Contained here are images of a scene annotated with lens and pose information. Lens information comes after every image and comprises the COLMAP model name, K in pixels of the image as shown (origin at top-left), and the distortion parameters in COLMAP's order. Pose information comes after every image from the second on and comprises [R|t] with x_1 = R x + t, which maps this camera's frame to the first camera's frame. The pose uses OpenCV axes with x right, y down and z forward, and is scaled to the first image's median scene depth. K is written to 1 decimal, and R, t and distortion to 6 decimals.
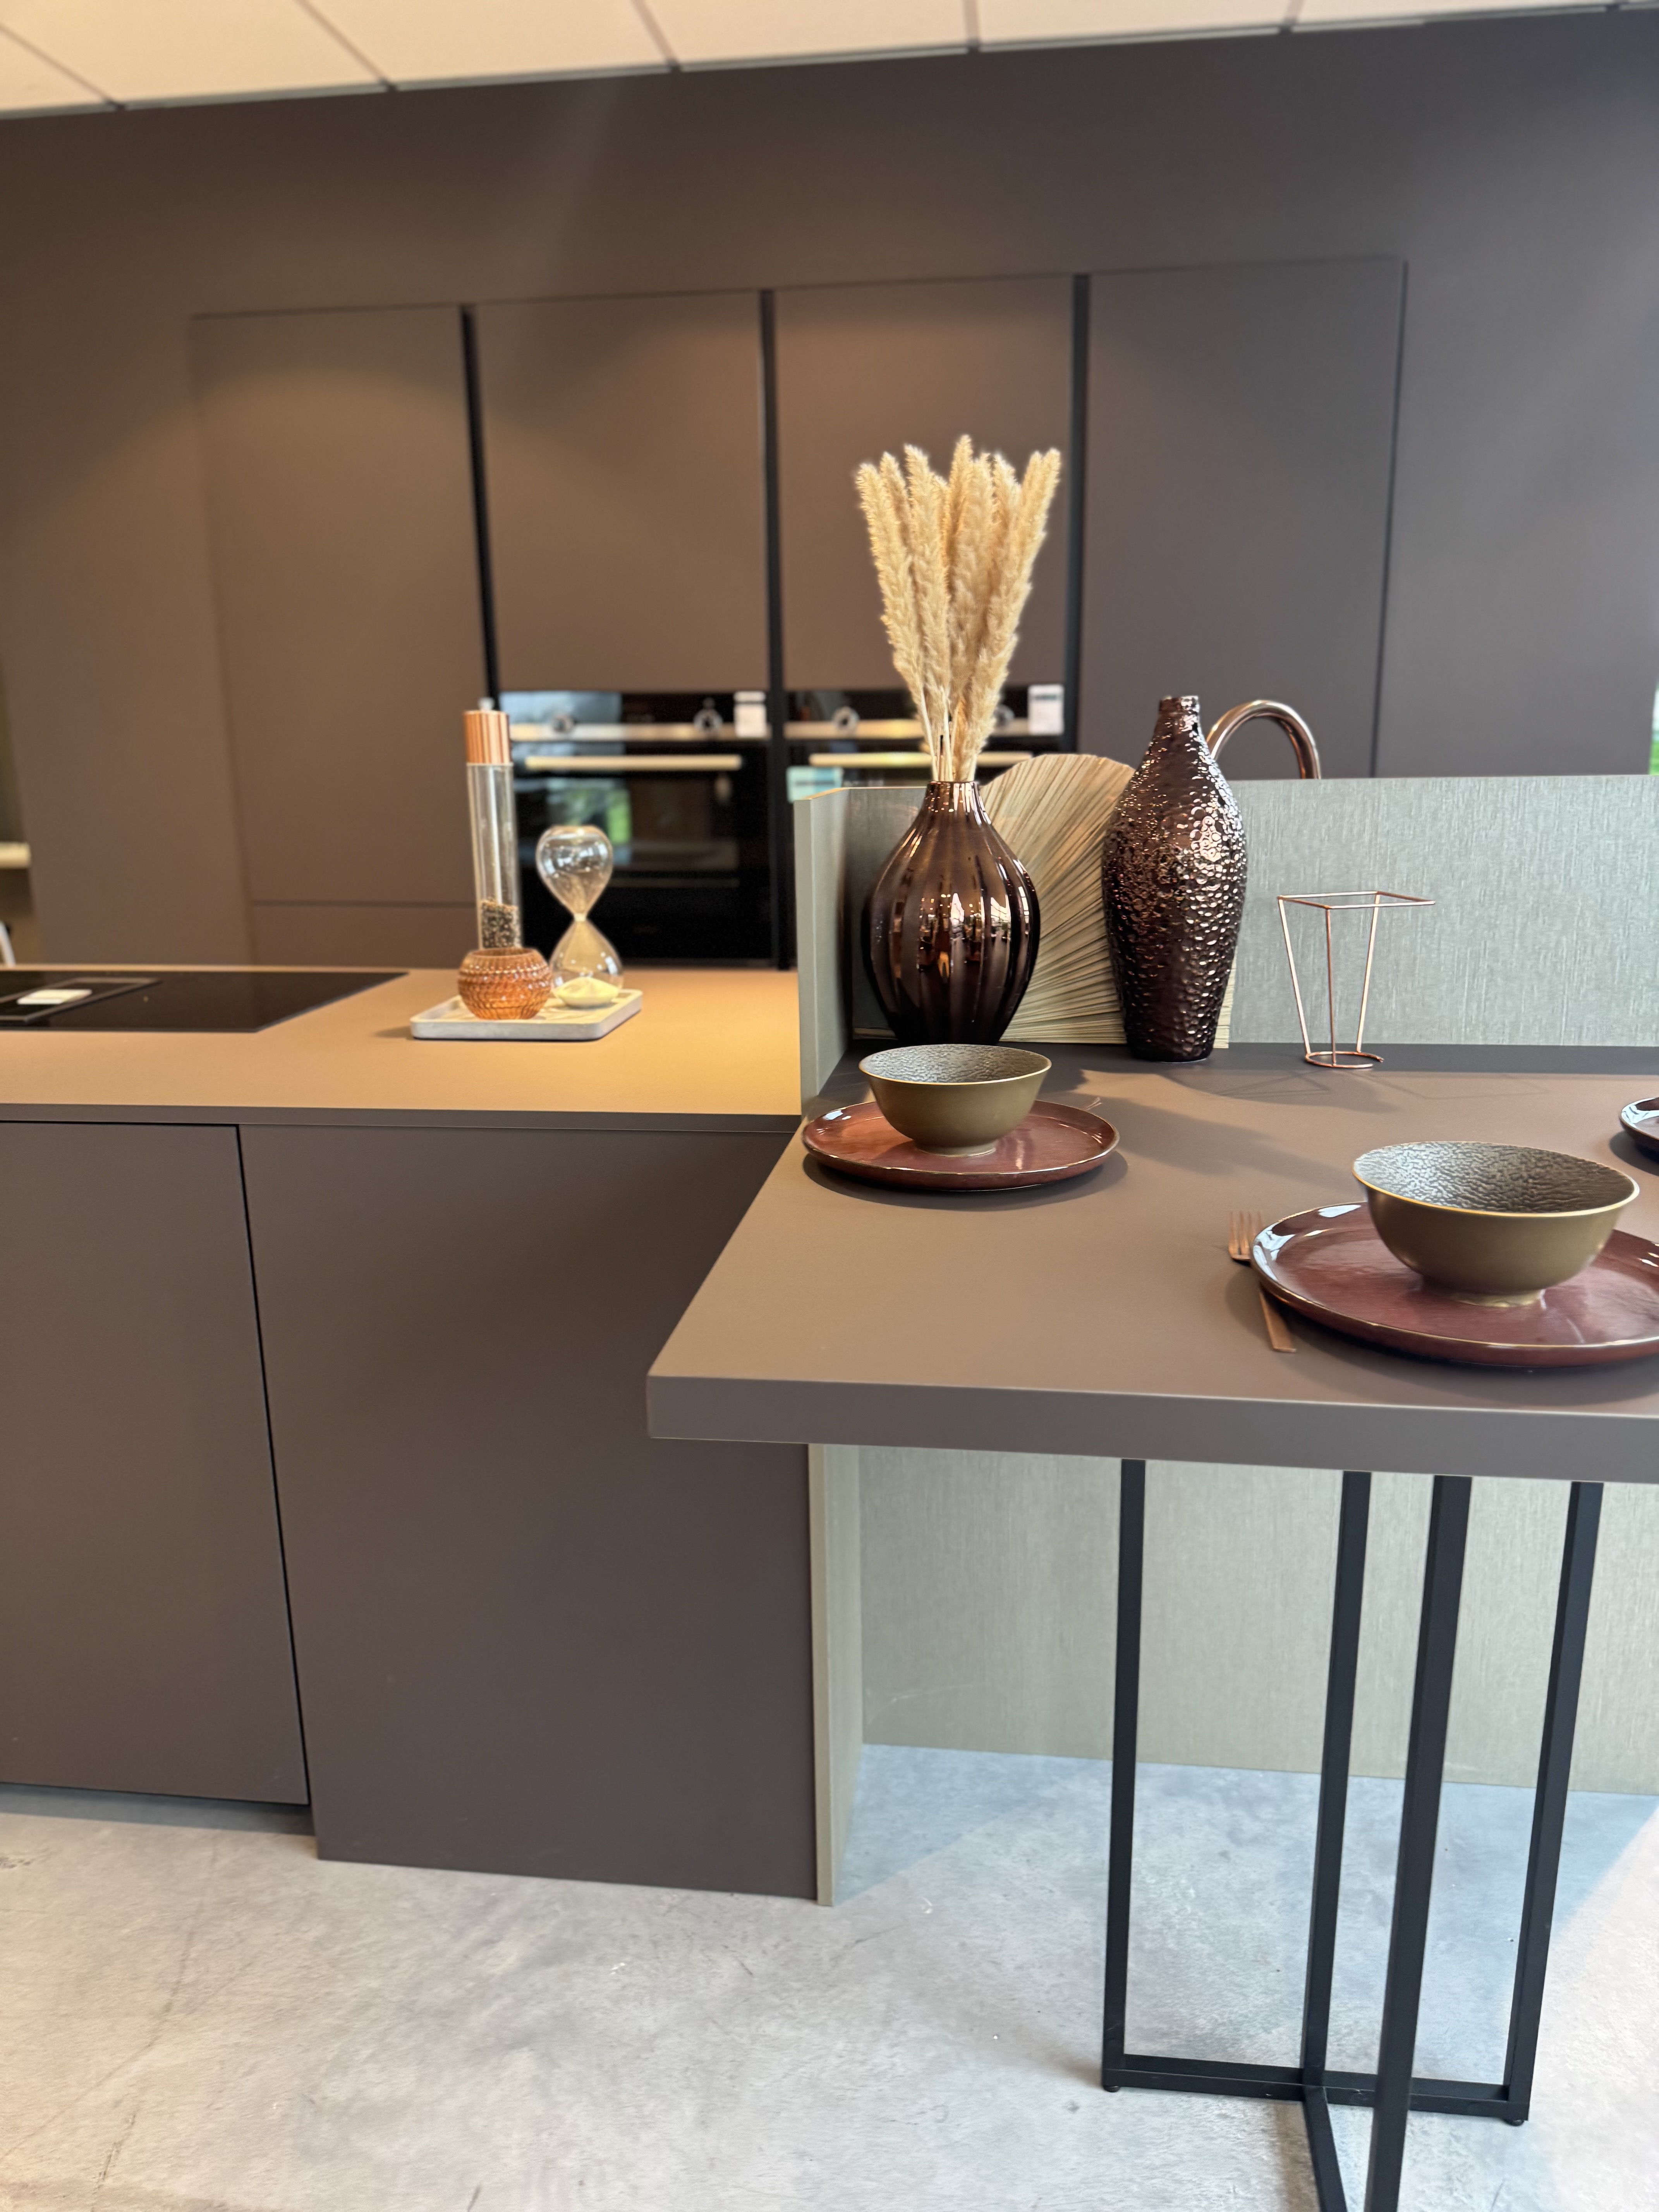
lens RADIAL K [[1592.7, 0, 823.0], [0, 1592.7, 1116.4], [0, 0, 1]] dist [0.000125, -0.005251]
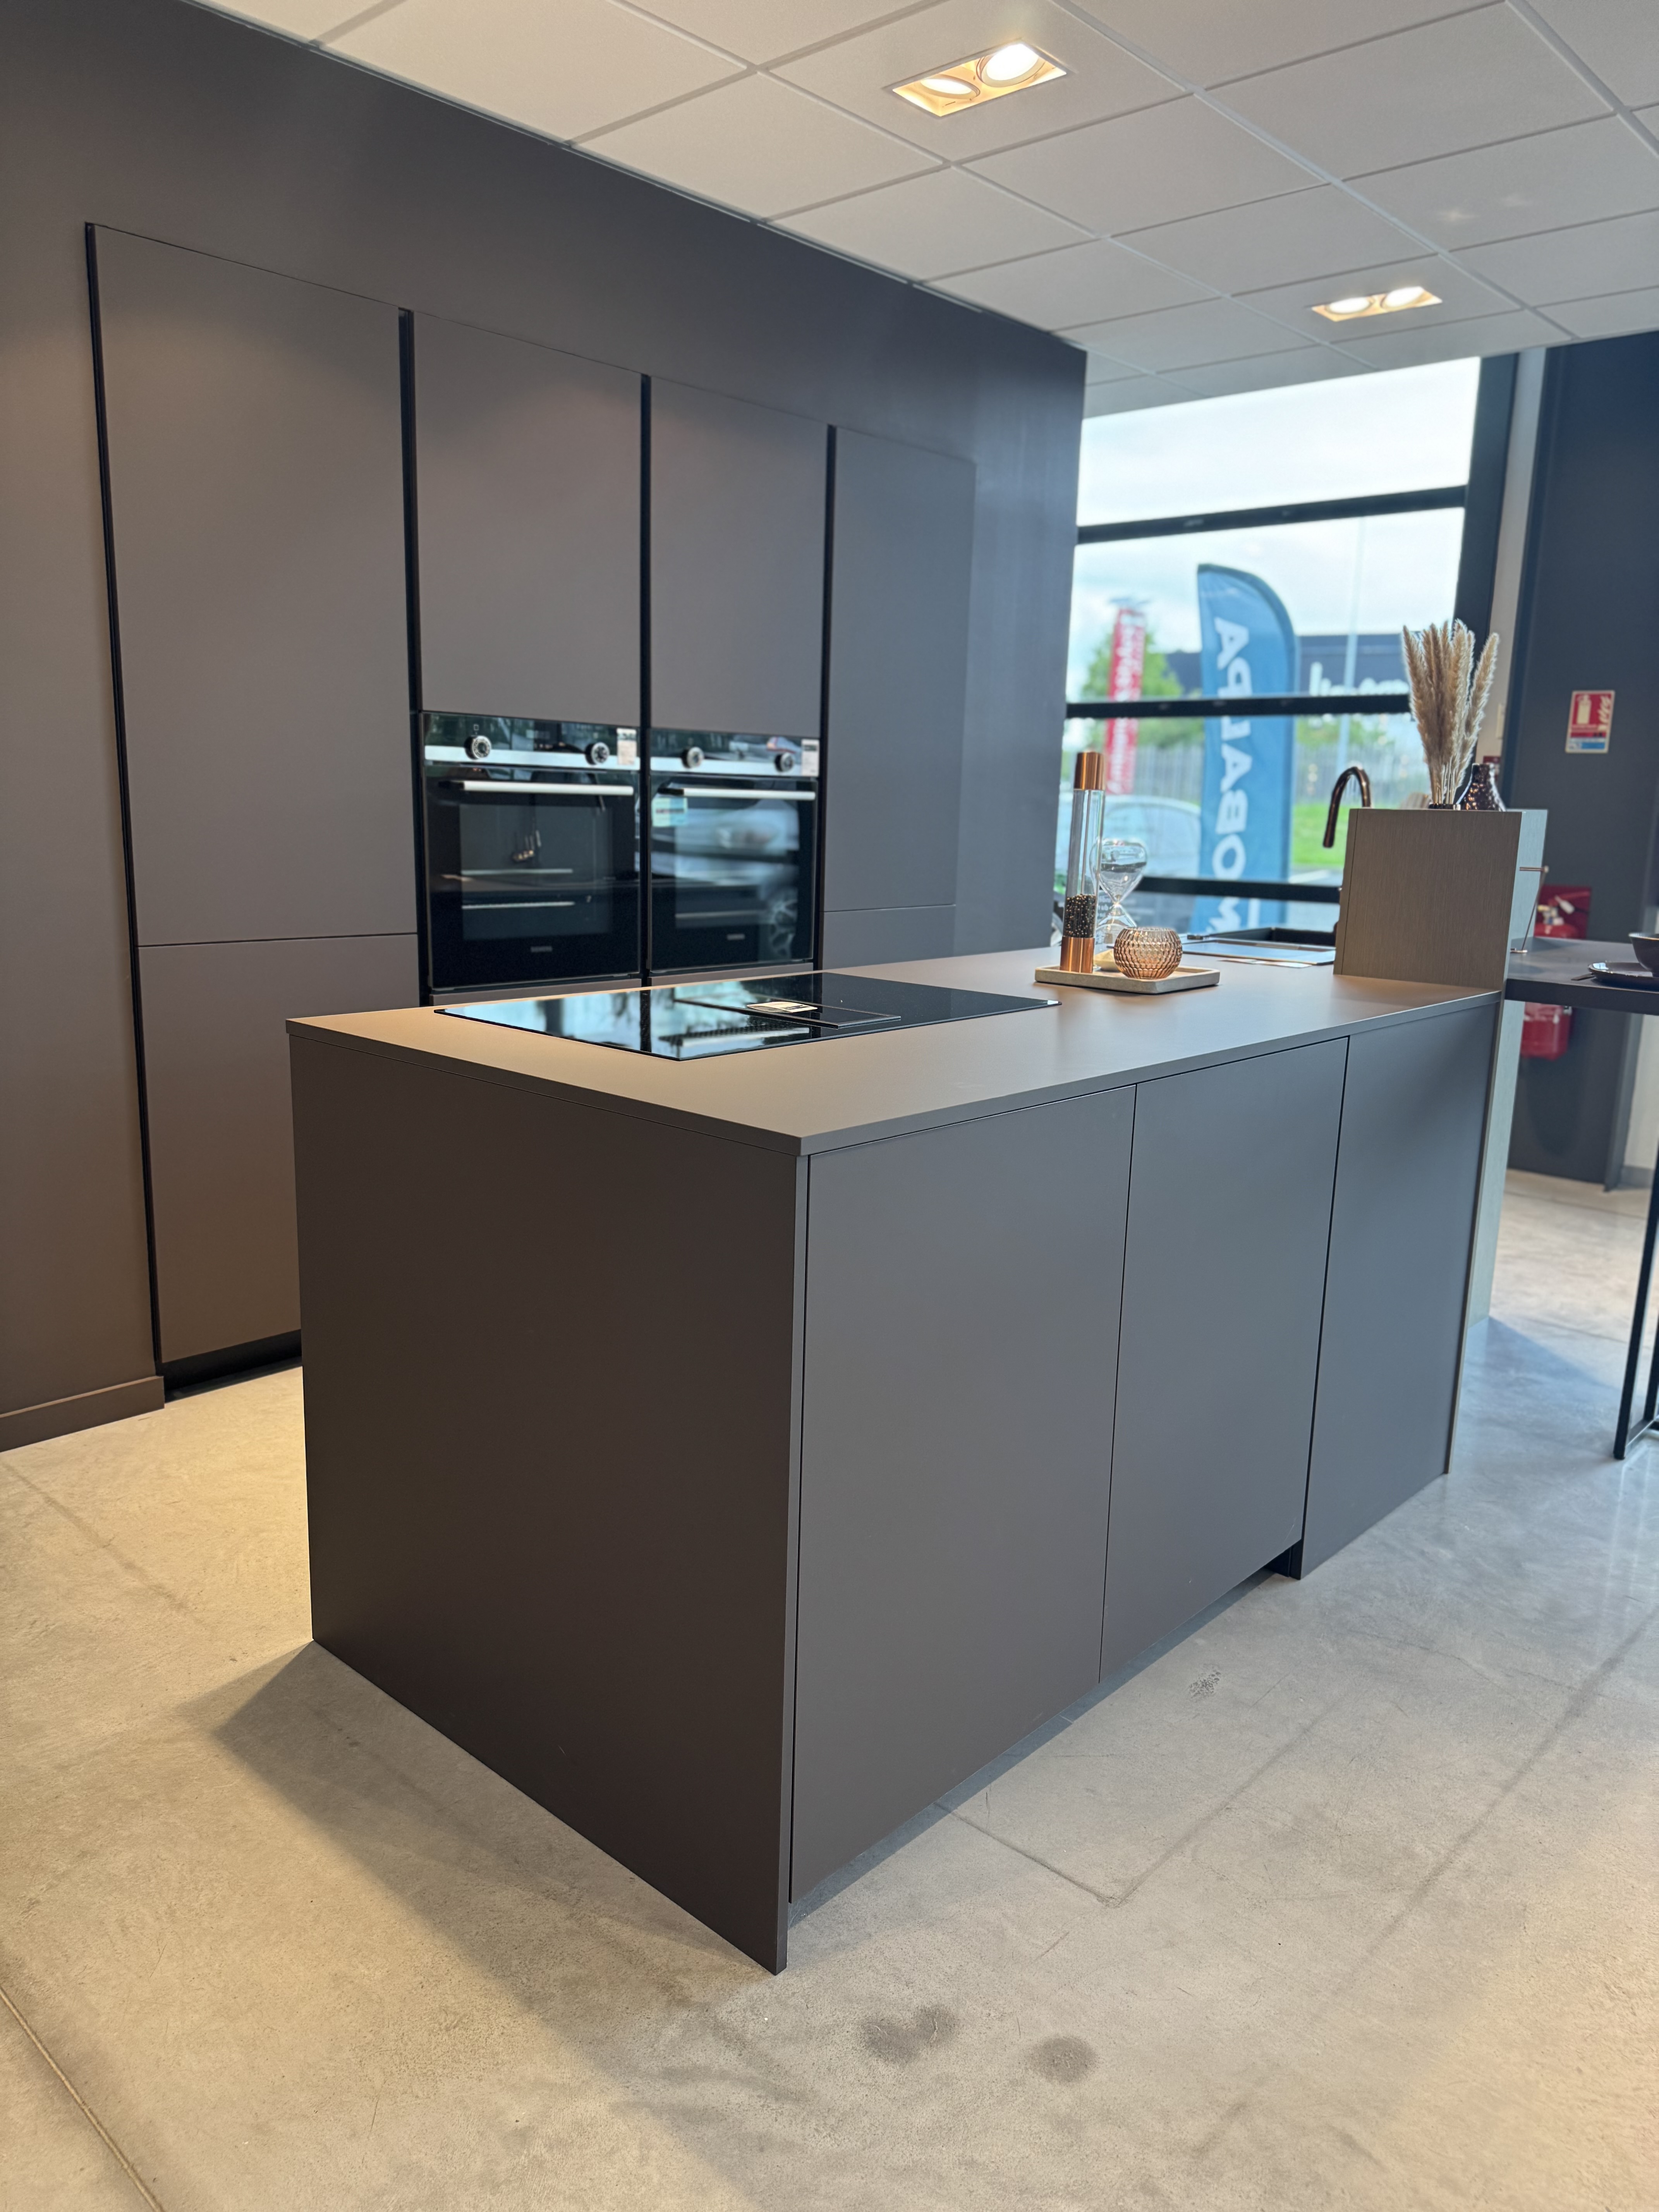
lens RADIAL K [[1584.4, 0, 829.5], [0, 1584.4, 1106.0], [0, 0, 1]] dist [0.002829, -0.007731]
pose [[0.570800, -0.128479, 0.810975, -0.897114], [0.151485, 0.987205, 0.049777, -0.040069], [-0.806995, 0.094437, 0.582959, 0.269176]]
